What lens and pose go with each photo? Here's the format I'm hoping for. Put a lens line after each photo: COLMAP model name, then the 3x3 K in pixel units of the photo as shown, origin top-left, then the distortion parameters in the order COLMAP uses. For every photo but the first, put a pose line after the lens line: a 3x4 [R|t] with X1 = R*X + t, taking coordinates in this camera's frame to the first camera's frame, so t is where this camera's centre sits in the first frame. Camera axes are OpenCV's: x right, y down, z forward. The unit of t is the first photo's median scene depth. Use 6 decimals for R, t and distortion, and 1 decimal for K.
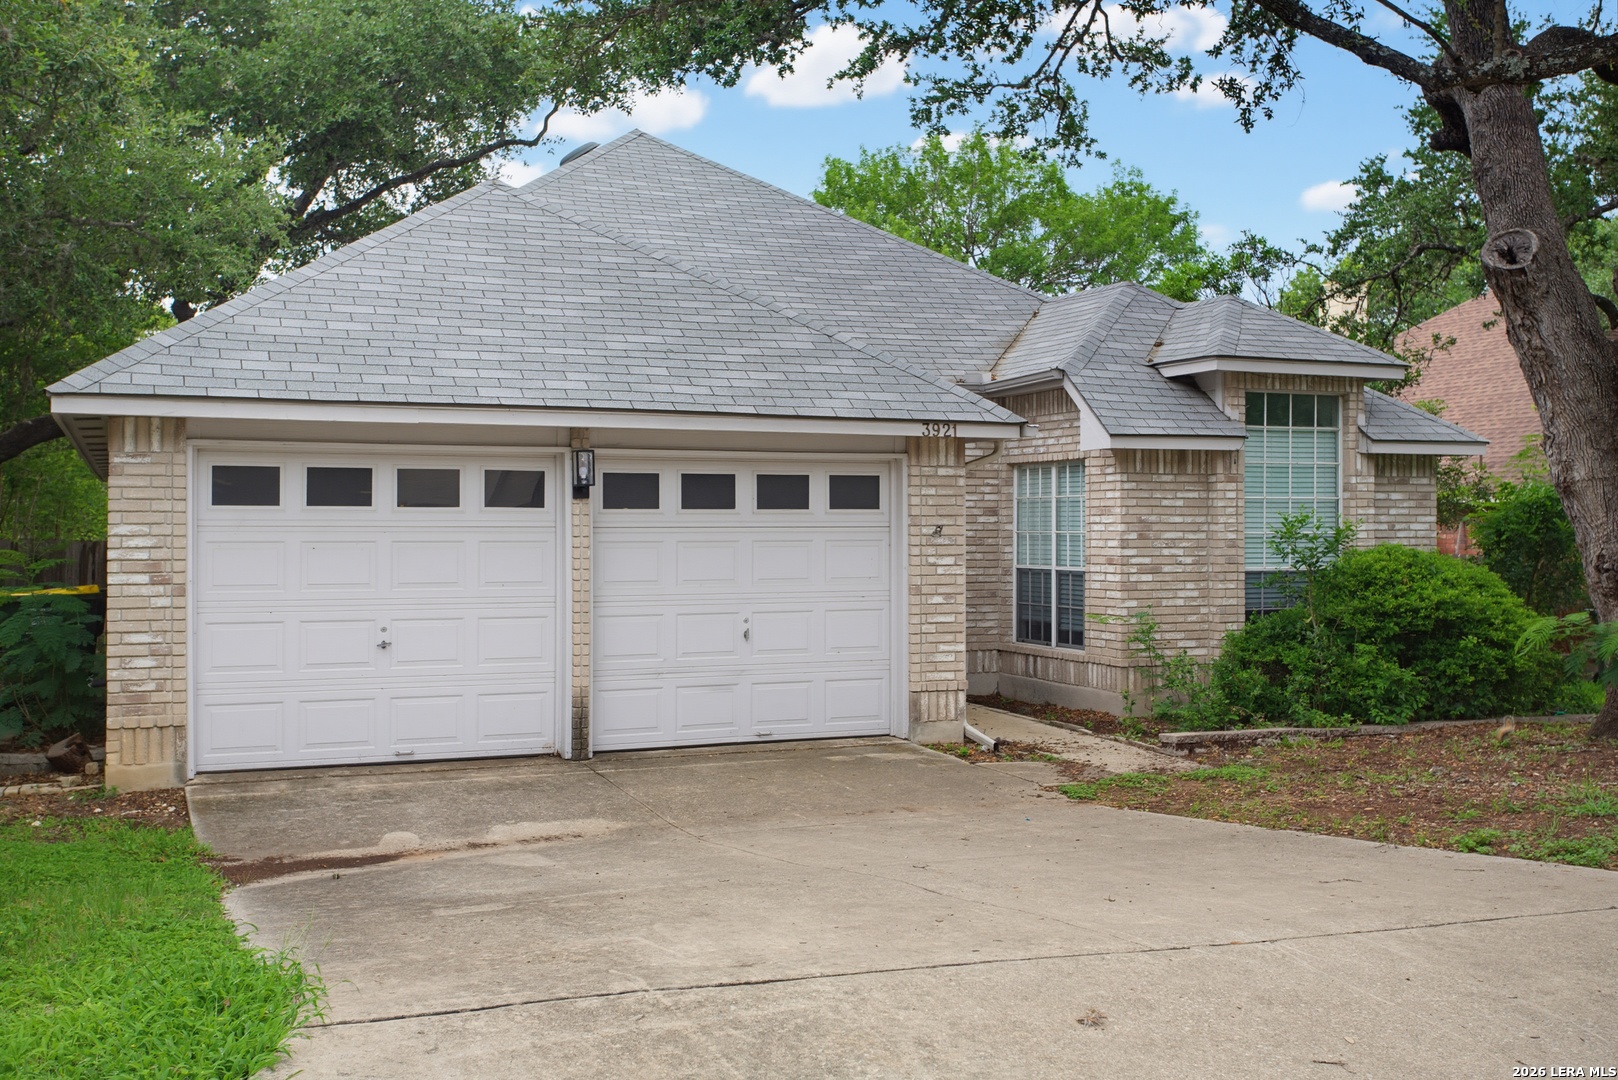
lens RADIAL K [[1671.9, 0, 810.6], [0, 1671.9, 533.8], [0, 0, 1]] dist [0.009525, 0.000000]
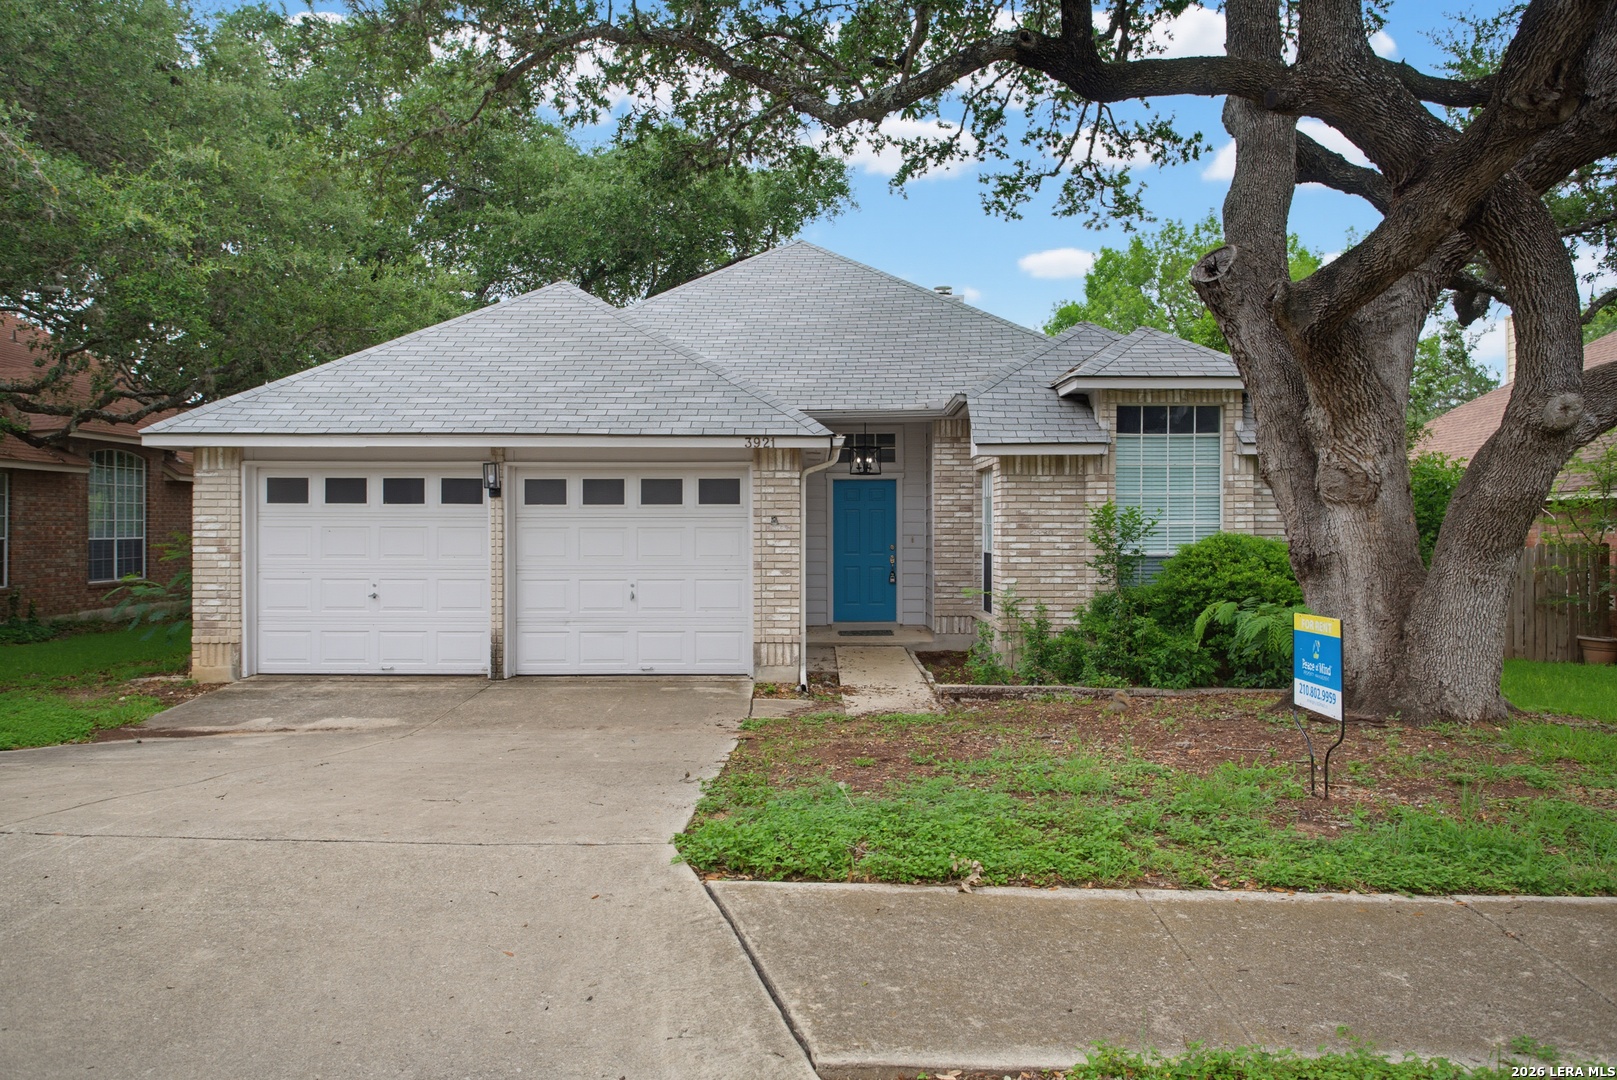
lens RADIAL K [[1150.8, 0, 808.5], [0, 1150.8, 540.7], [0, 0, 1]] dist [0.007545, 0.002095]
pose [[0.916158, 0.004892, -0.400787, 0.458732], [-0.002690, 0.999978, 0.006058, 0.008688], [0.400808, -0.004472, 0.916151, 0.186732]]
